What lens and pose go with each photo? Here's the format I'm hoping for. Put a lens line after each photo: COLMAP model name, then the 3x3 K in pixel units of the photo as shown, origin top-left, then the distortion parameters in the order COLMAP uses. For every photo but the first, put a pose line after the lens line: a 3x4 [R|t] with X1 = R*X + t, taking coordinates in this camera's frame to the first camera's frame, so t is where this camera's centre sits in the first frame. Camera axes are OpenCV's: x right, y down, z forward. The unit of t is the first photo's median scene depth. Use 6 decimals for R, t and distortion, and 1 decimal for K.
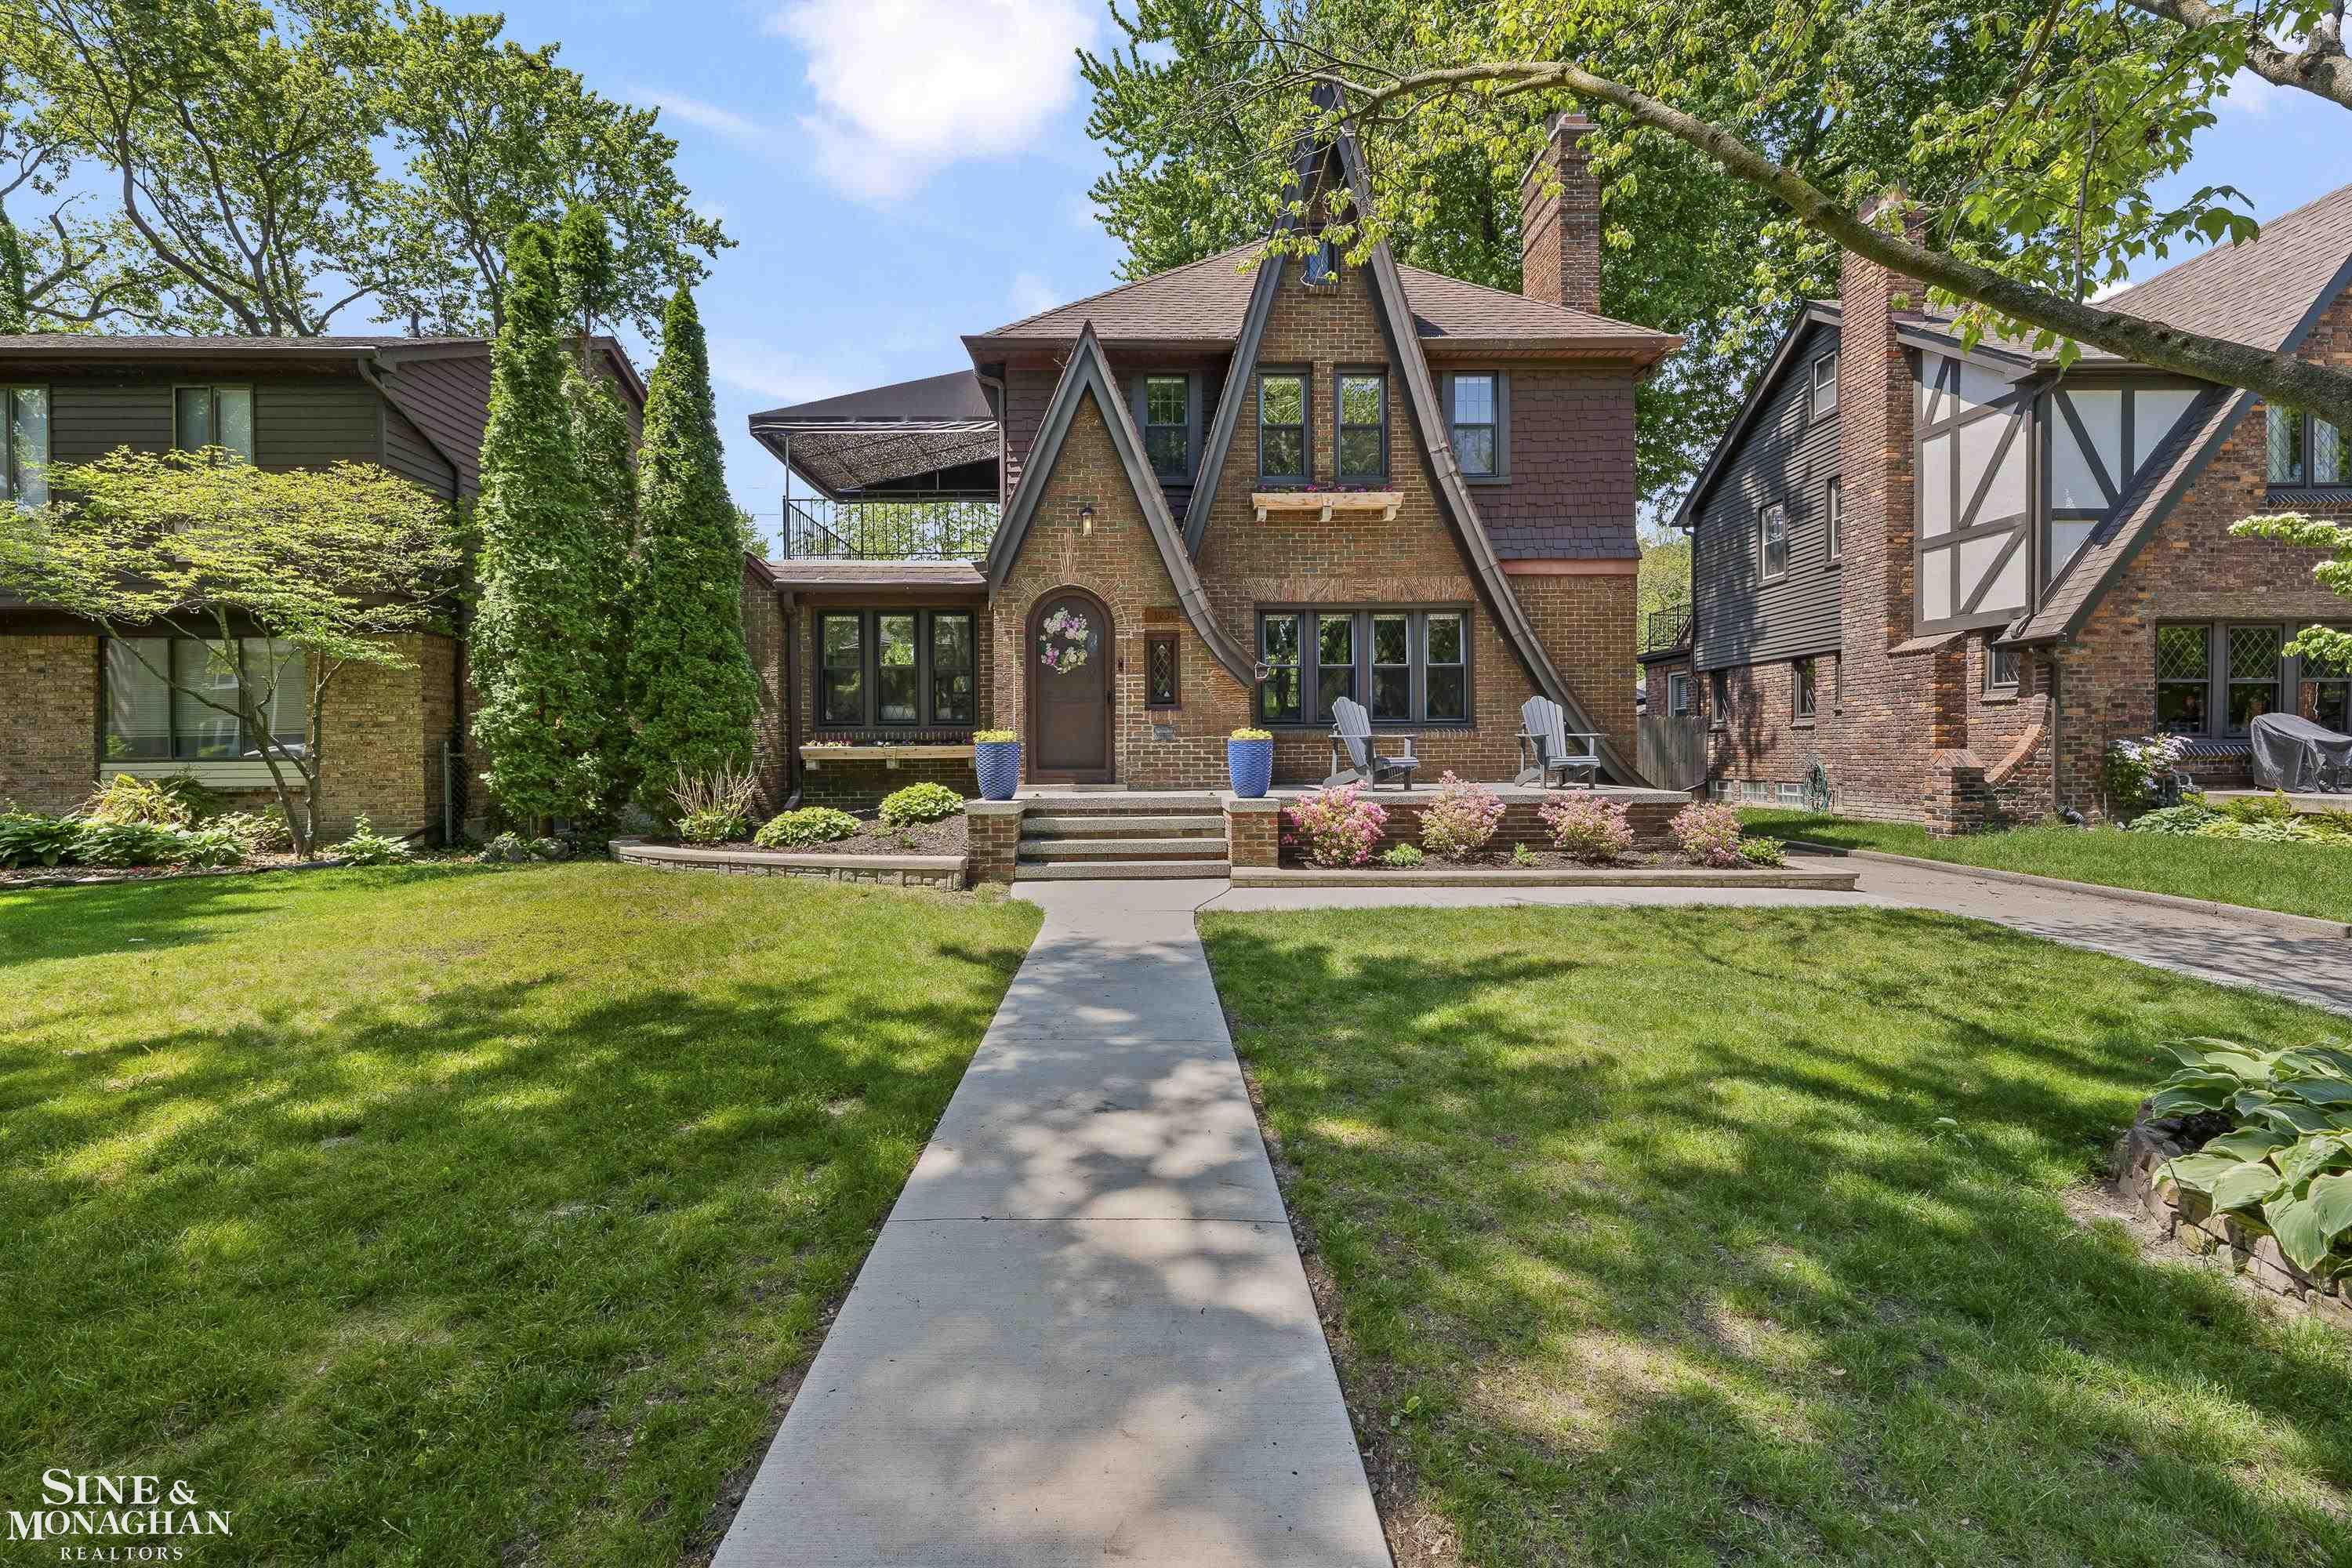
lens RADIAL K [[1154.0, 0, 1202.4], [0, 1154.0, 773.6], [0, 0, 1]] dist [0.000028, -0.000011]
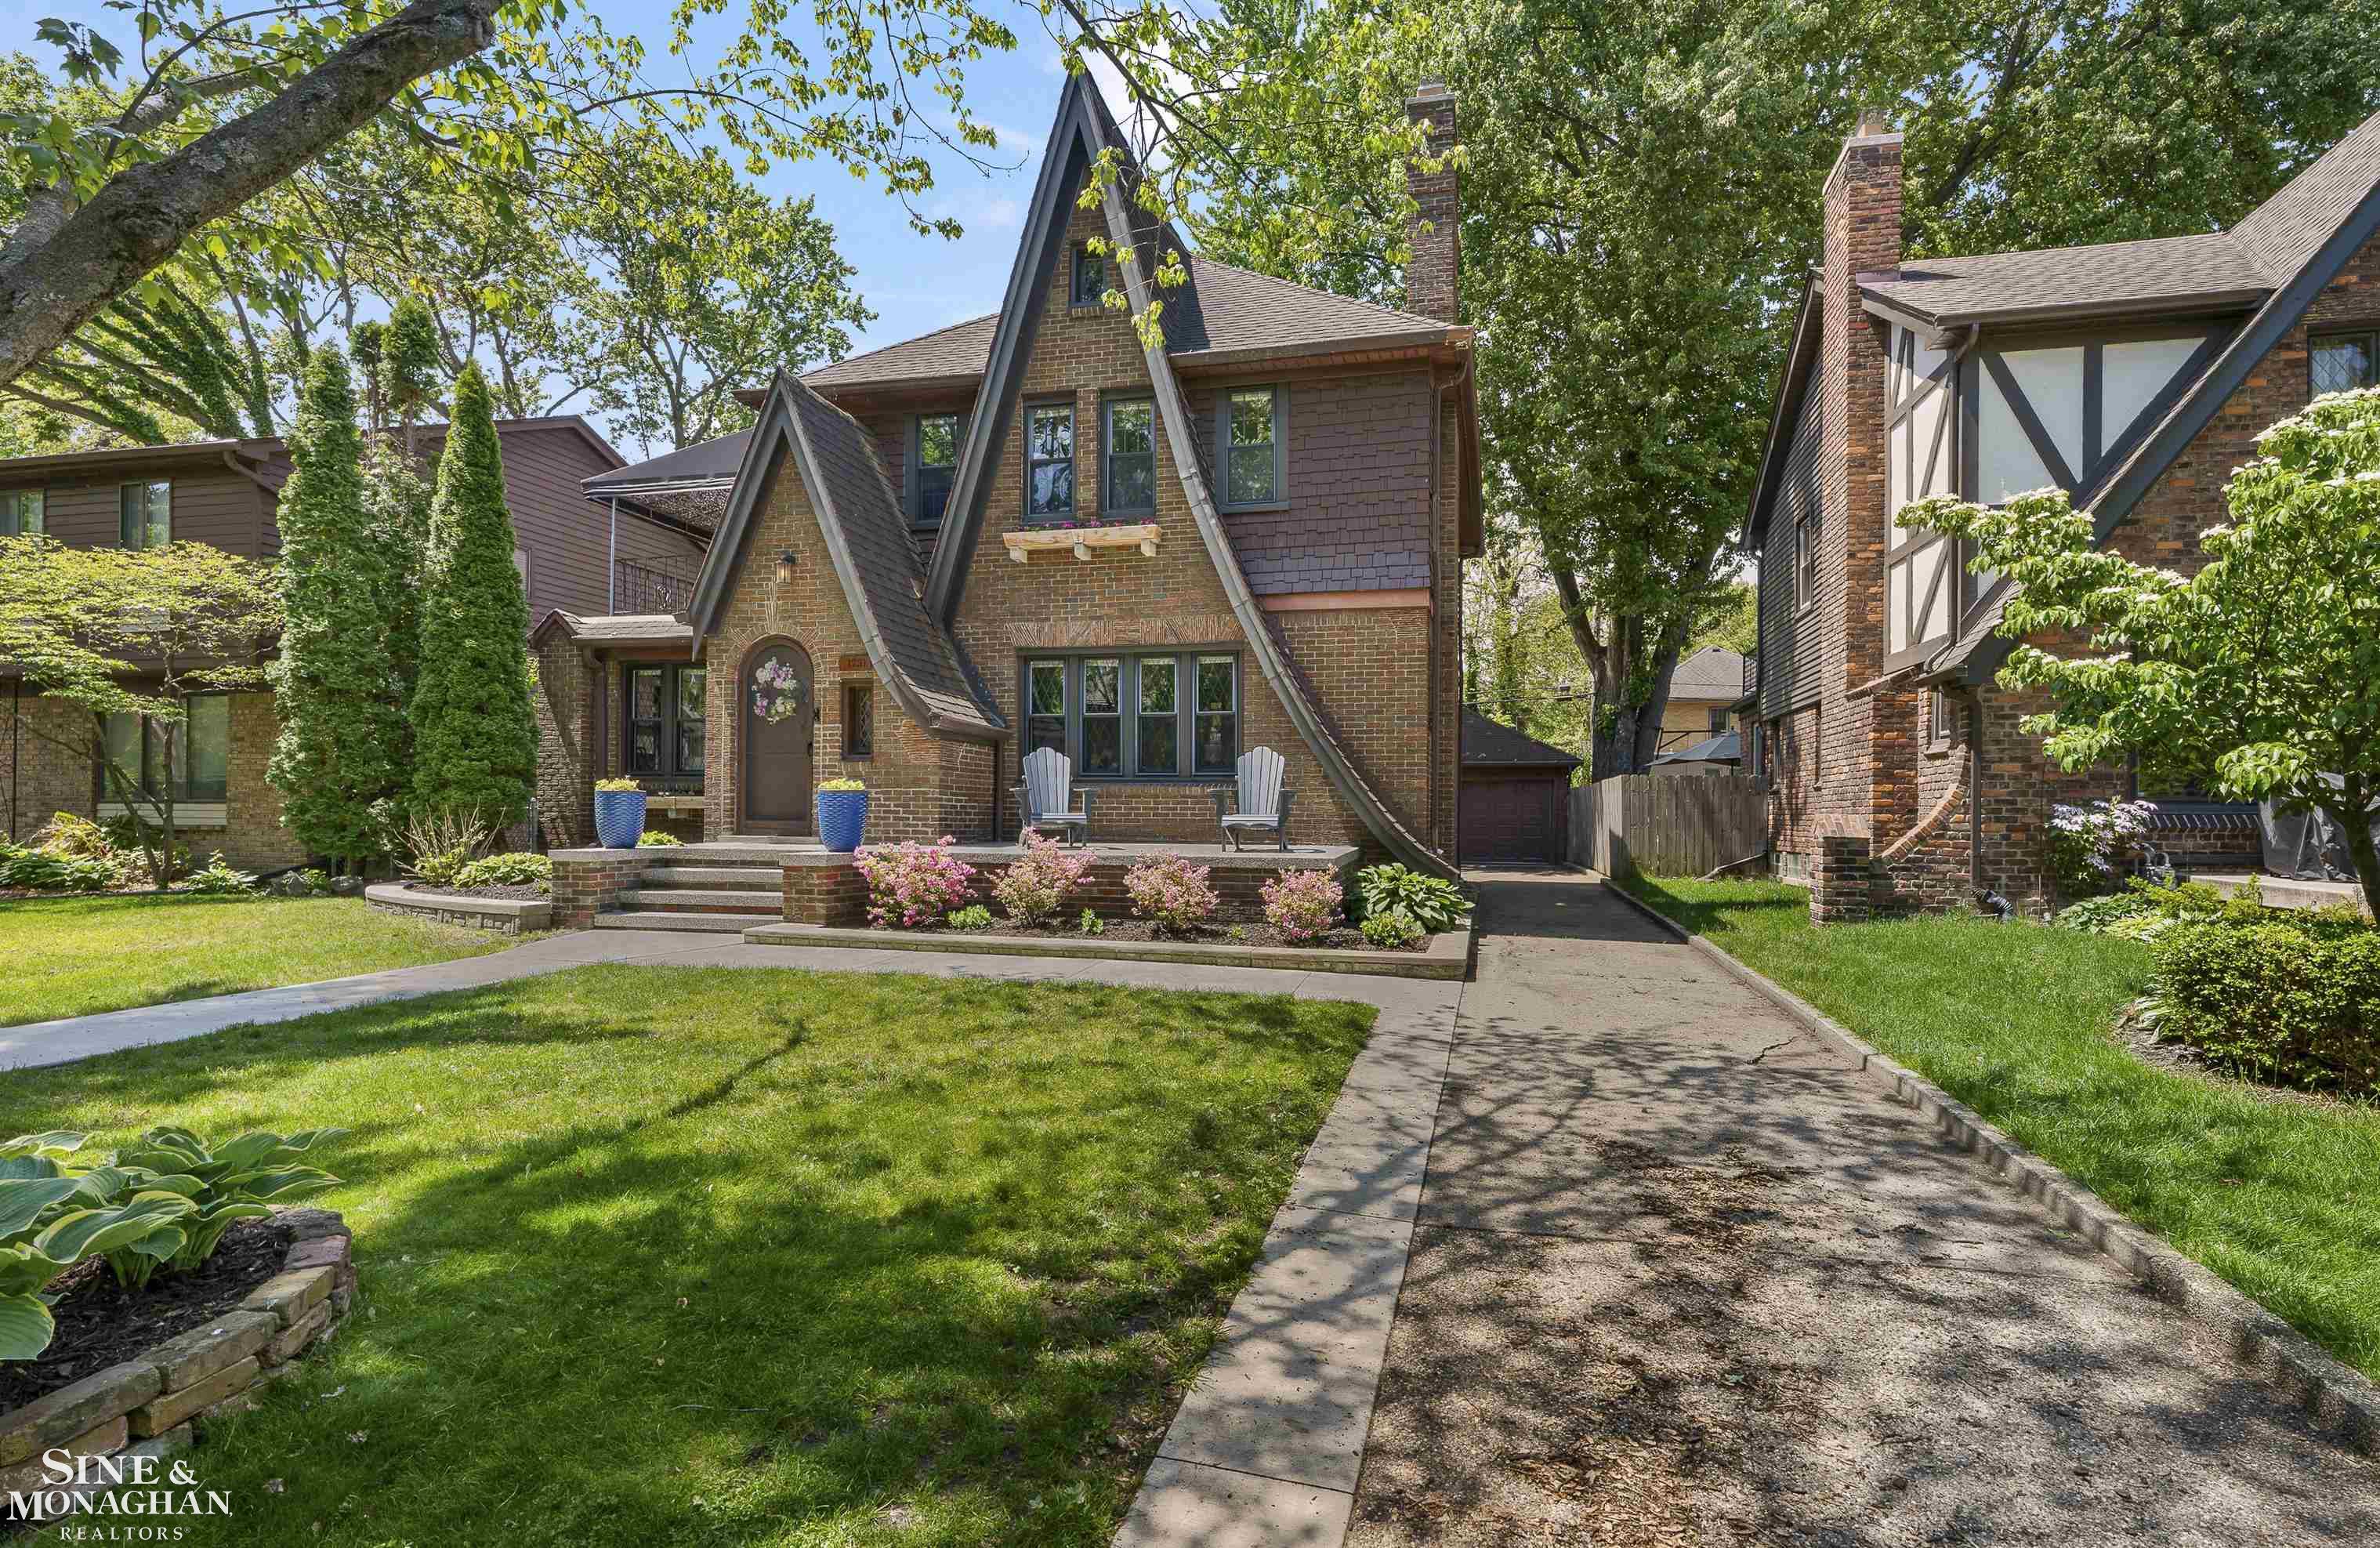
lens RADIAL K [[1220.5, 0, 1356.9], [0, 1220.5, 817.6], [0, 0, 1]] dist [0.000392, 0.000000]
pose [[0.966252, 0.014368, -0.257196, 0.605312], [-0.018688, 0.999722, -0.014360, -0.000622], [0.256919, 0.018682, 0.966252, 0.114917]]
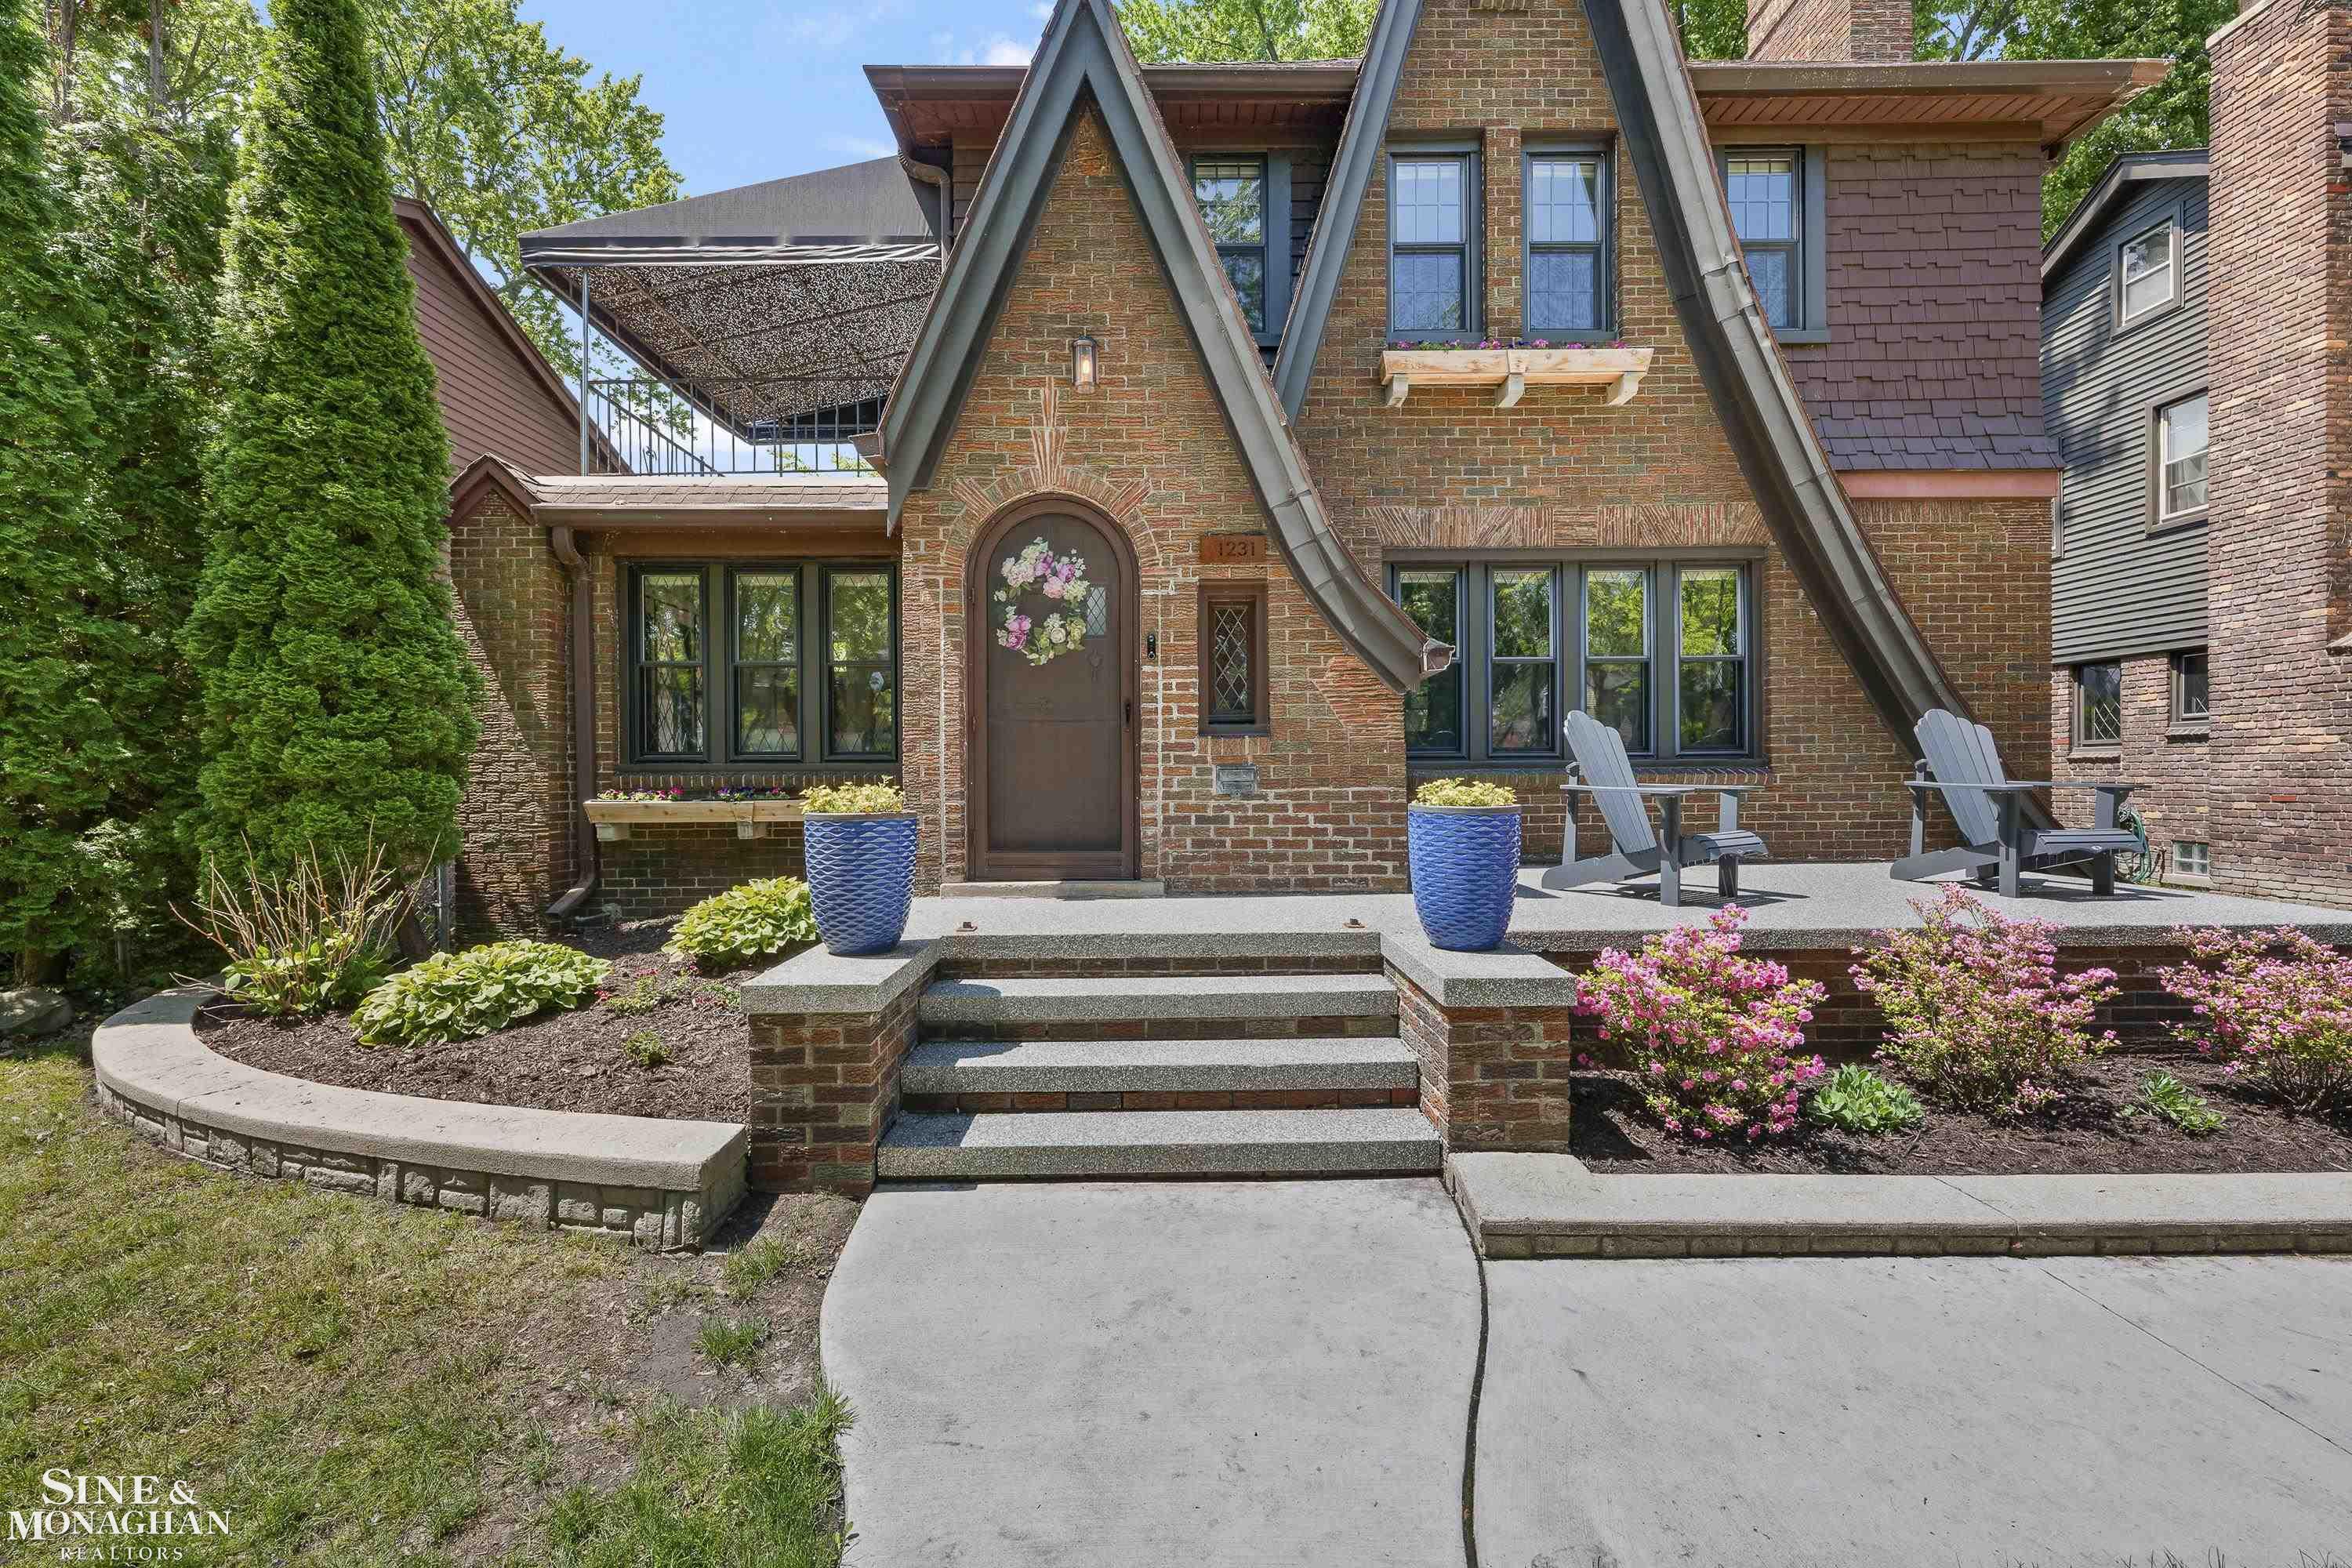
lens RADIAL K [[940.6, 0, 1173.5], [0, 940.6, 779.0], [0, 0, 1]] dist [-0.000788, 0.000496]
pose [[0.999199, 0.001047, -0.040002, -0.042321], [-0.001445, 0.999950, -0.009934, -0.030483], [0.039990, 0.009983, 0.999150, 0.558775]]
